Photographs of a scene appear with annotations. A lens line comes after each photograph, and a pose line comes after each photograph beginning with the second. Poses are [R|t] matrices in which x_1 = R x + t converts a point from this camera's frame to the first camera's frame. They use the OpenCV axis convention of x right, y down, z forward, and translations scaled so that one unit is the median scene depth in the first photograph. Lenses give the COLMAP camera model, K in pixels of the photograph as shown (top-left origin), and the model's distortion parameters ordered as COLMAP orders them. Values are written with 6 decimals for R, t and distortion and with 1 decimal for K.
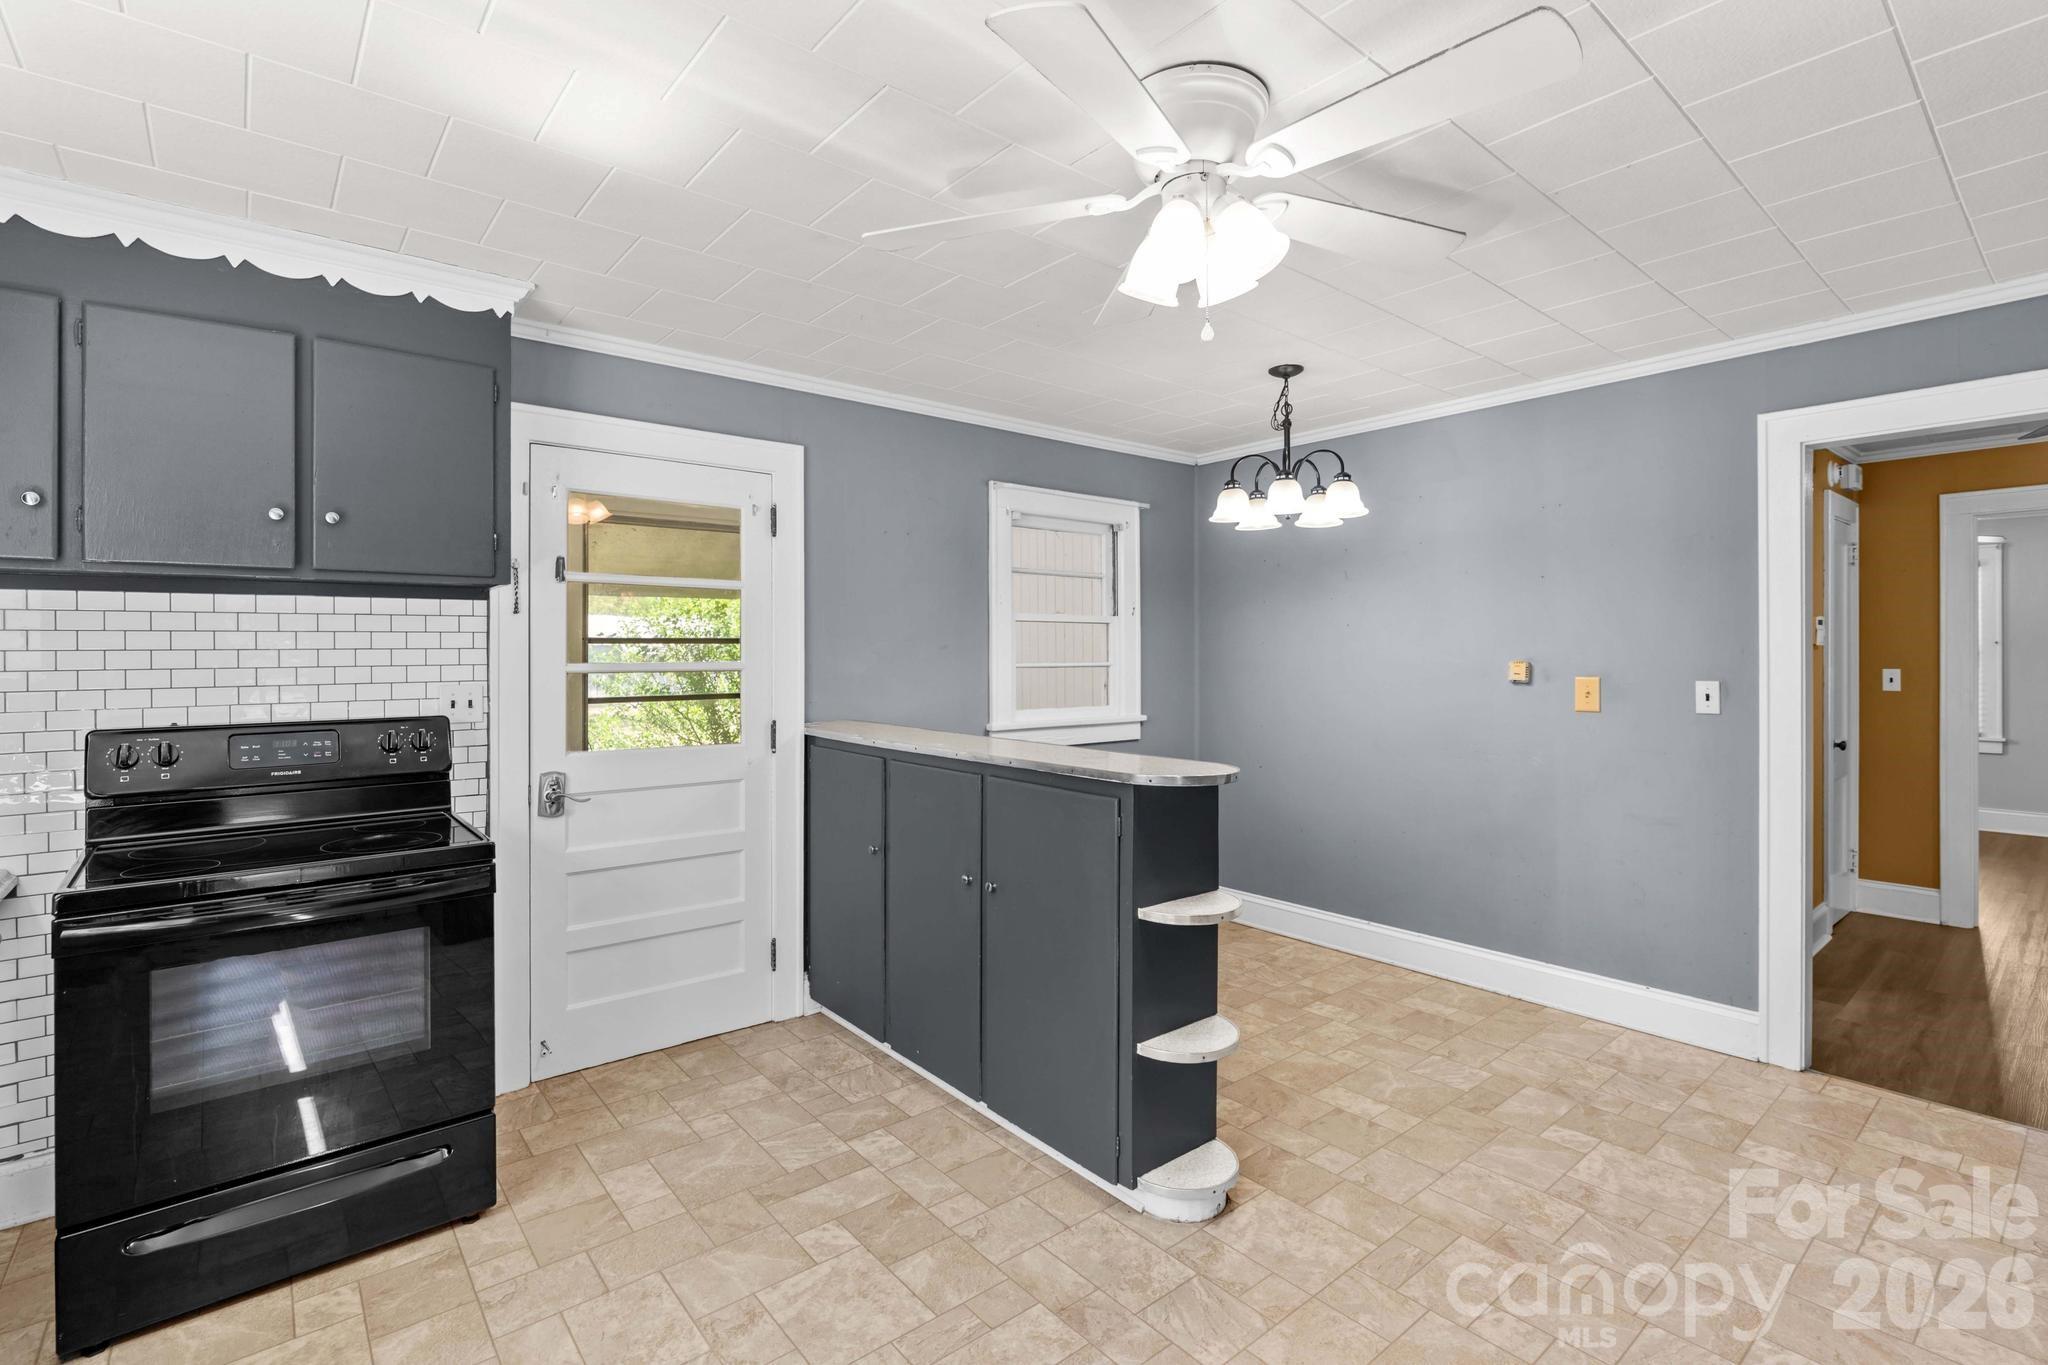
lens RADIAL K [[939.2, 0, 1027.7], [0, 939.2, 652.1], [0, 0, 1]] dist [-0.014989, 0.004543]
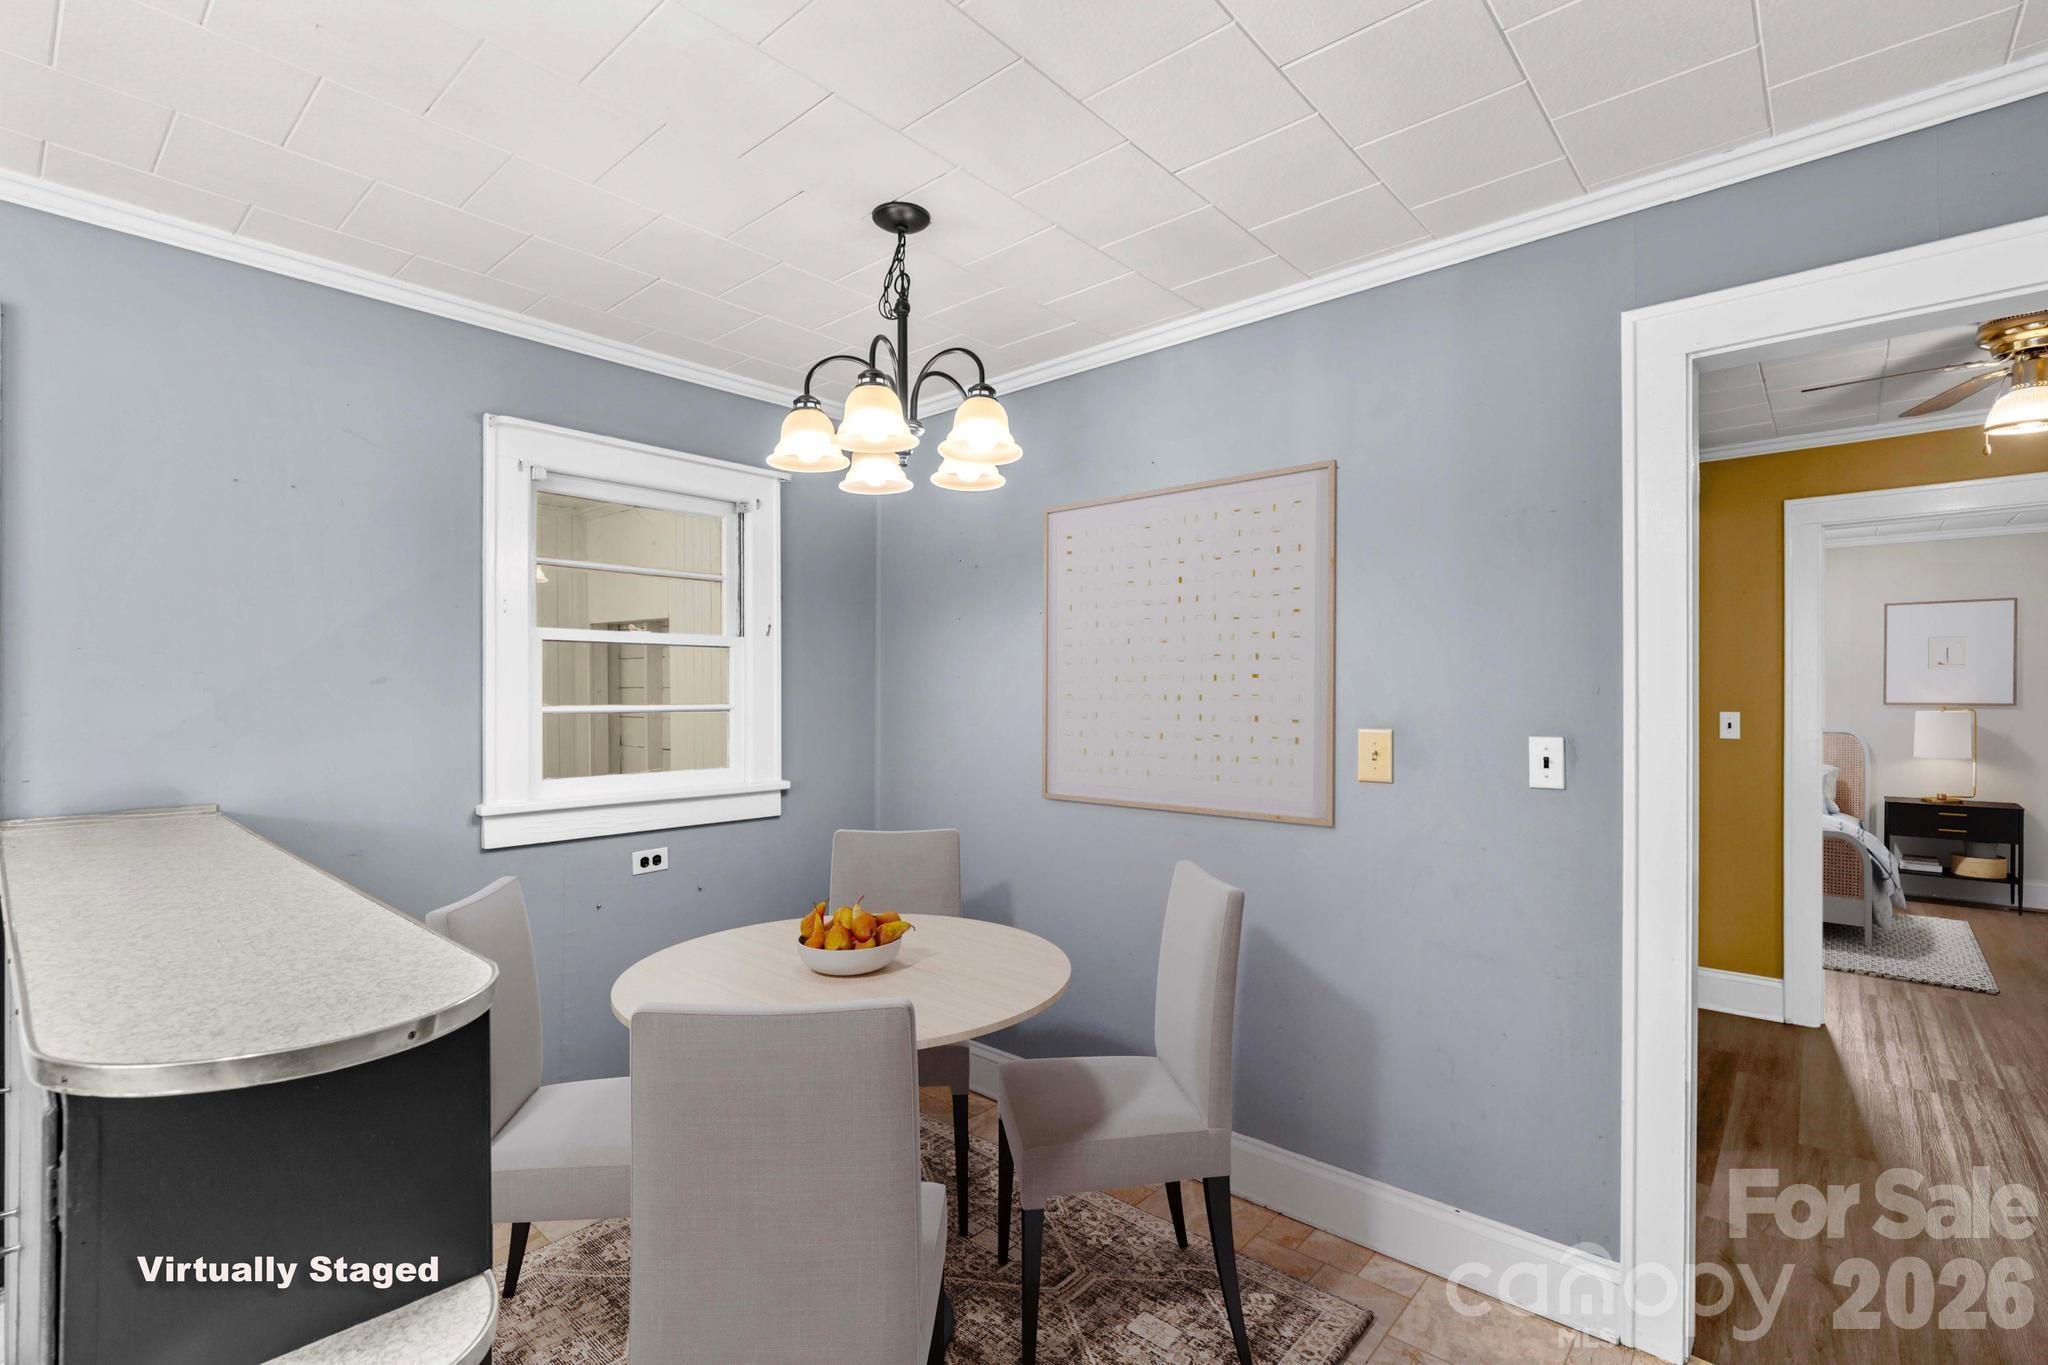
lens RADIAL K [[939.2, 0, 1026.1], [0, 939.2, 689.3], [0, 0, 1]] dist [-0.014989, 0.004543]
pose [[0.988047, 0.002130, 0.154135, 0.219671], [-0.001994, 0.999997, -0.001040, 0.000204], [-0.154137, 0.000720, 0.988049, 0.332513]]
